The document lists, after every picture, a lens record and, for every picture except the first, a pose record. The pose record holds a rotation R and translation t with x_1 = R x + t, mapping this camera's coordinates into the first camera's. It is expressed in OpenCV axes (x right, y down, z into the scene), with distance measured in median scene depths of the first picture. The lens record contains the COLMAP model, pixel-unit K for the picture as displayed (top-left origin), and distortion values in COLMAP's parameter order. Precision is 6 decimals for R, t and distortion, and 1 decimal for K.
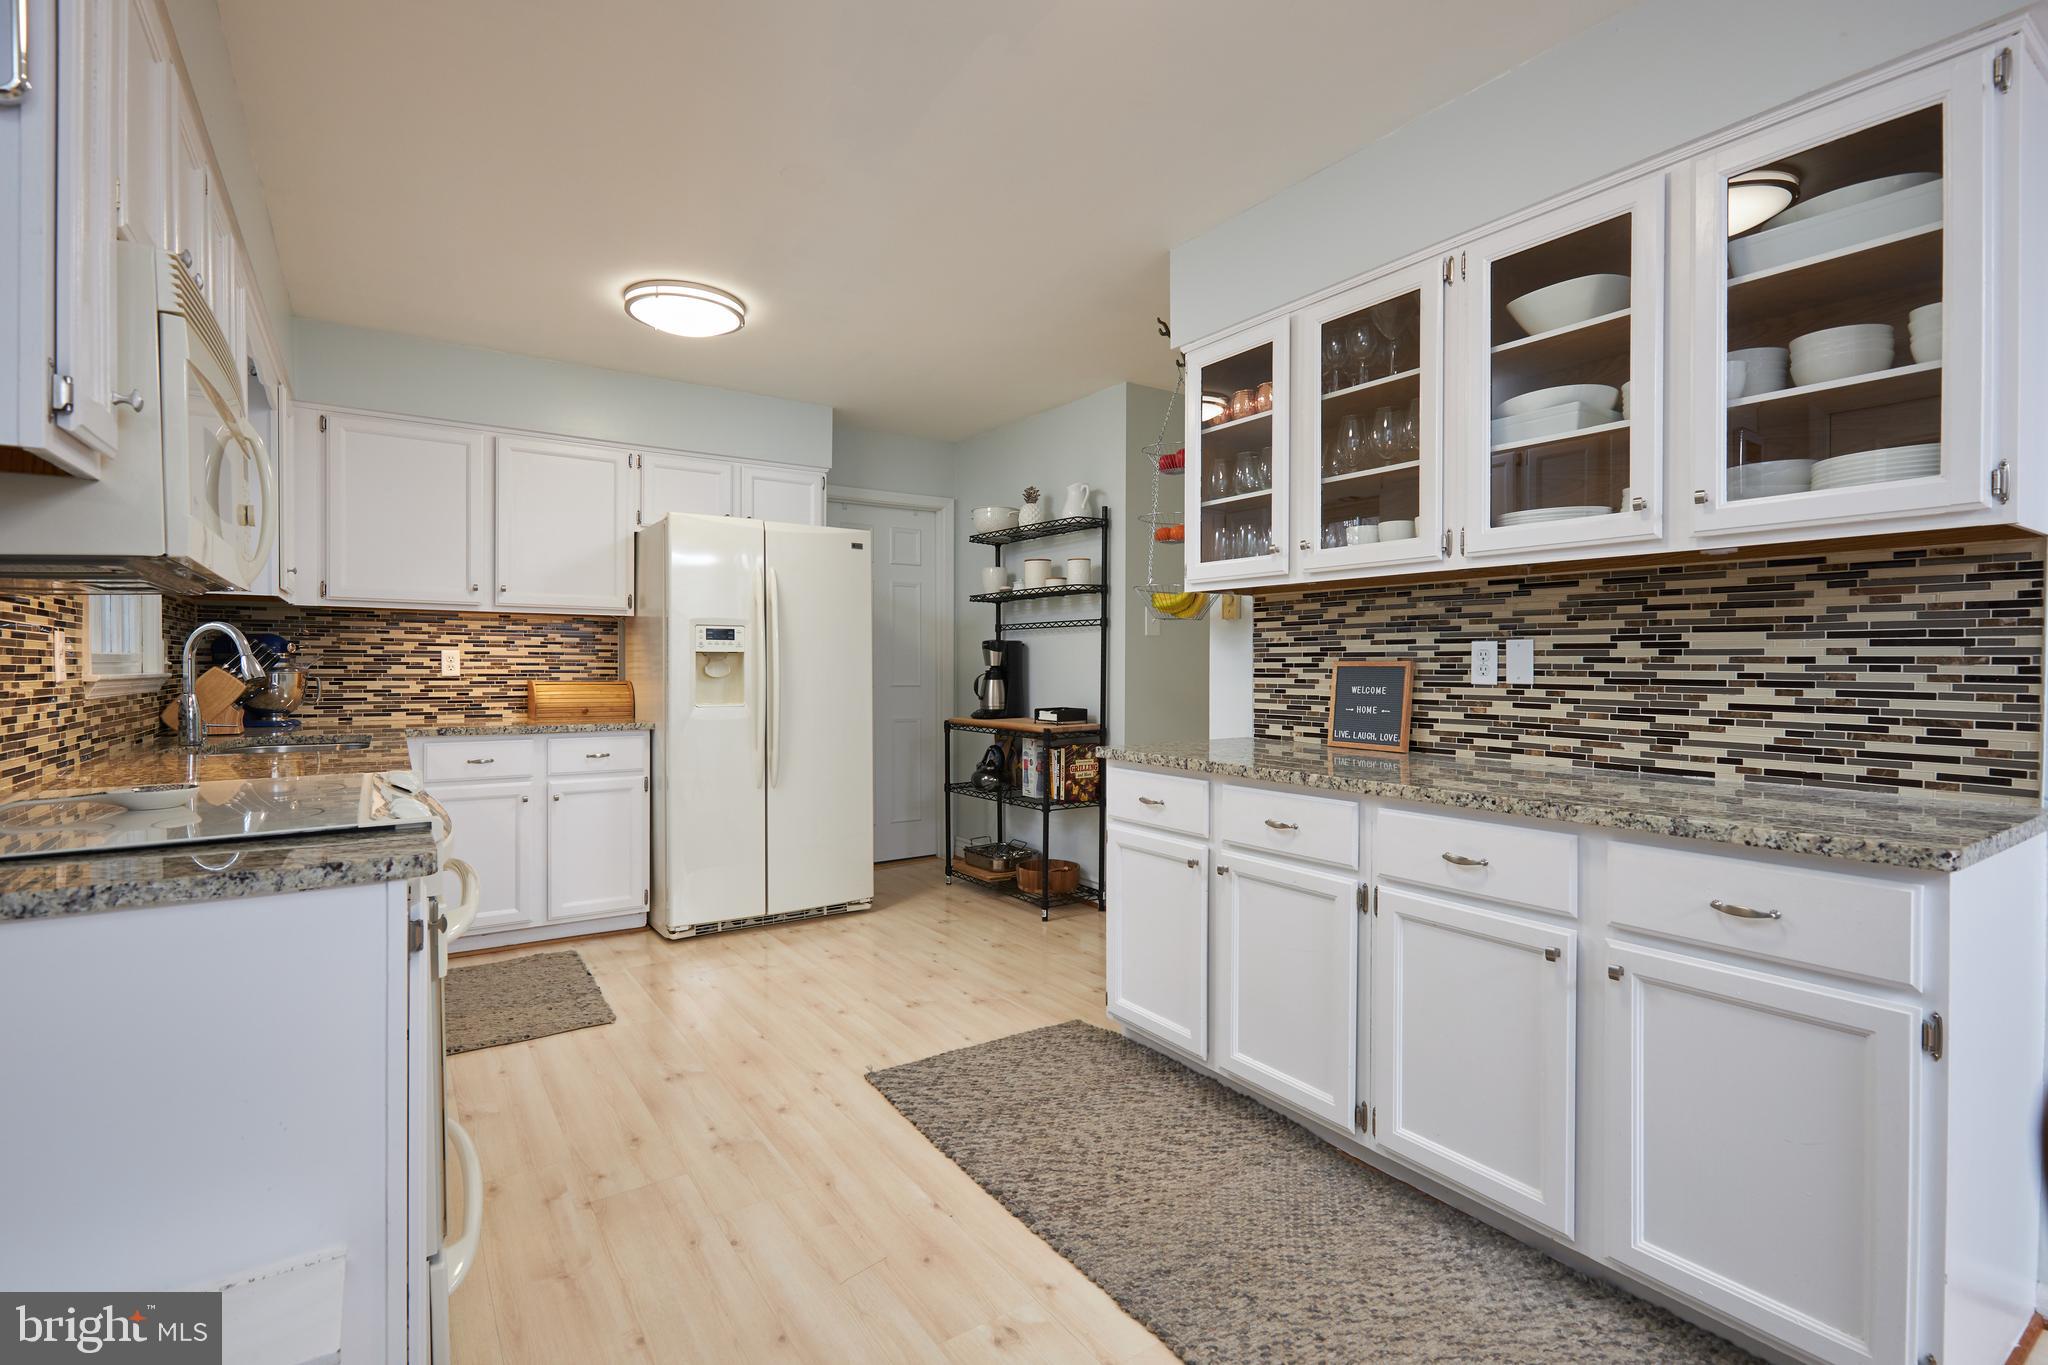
lens RADIAL K [[943.7, 0, 1032.2], [0, 943.7, 673.8], [0, 0, 1]] dist [0.000441, 0.000433]
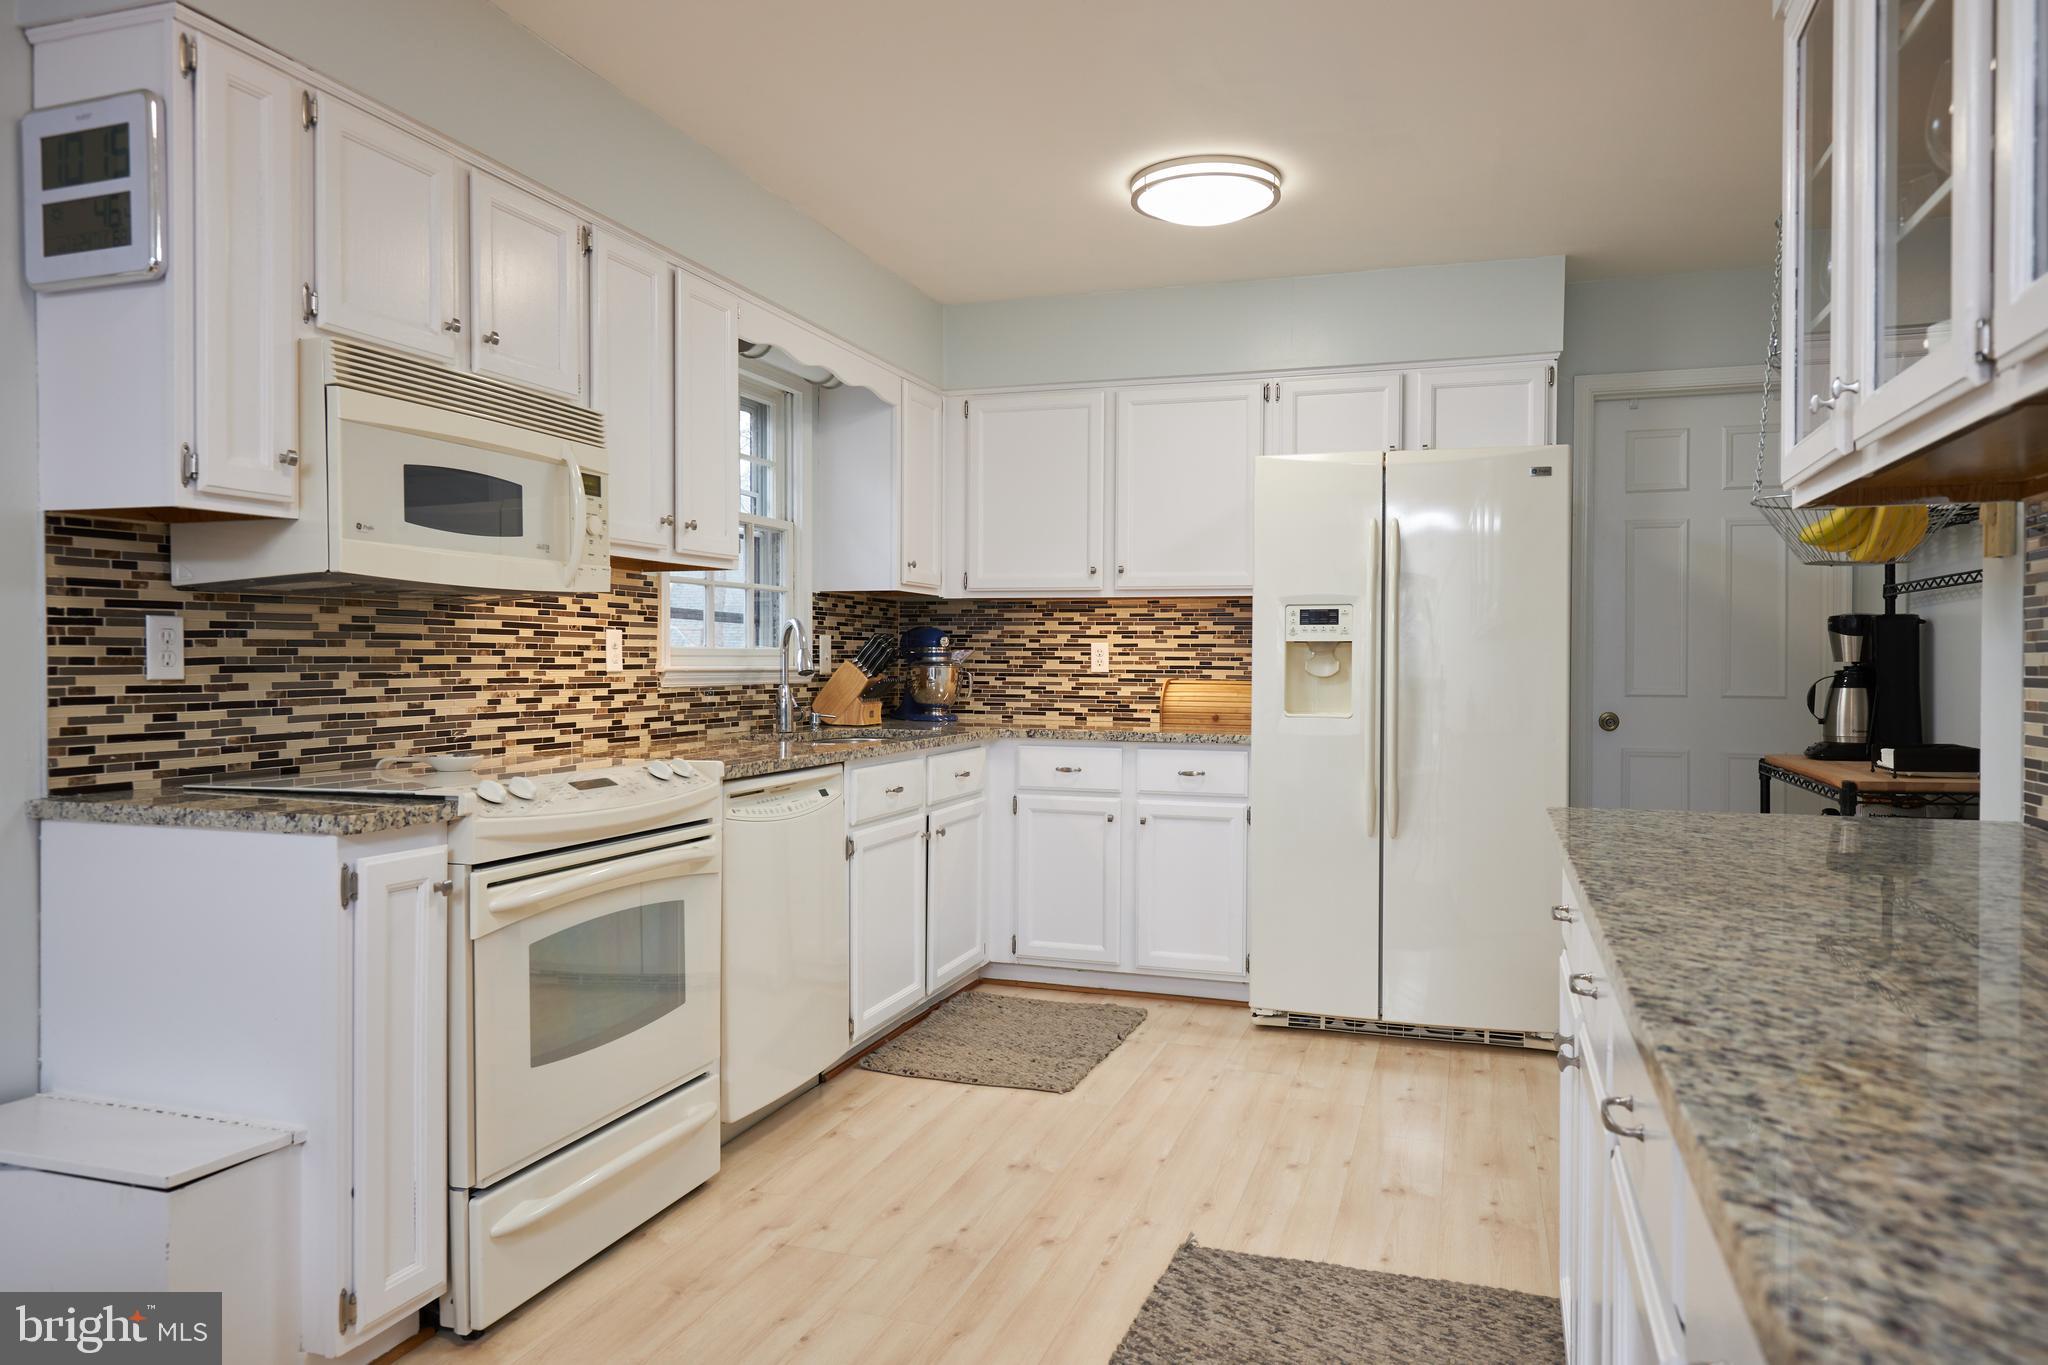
lens RADIAL K [[1356.5, 0, 1033.4], [0, 1356.5, 672.9], [0, 0, 1]] dist [-0.000239, 0.003646]
pose [[0.605547, 0.008062, -0.795768, 0.369452], [-0.009823, 0.999948, 0.002656, 0.000241], [0.795749, 0.006208, 0.605595, 0.202284]]
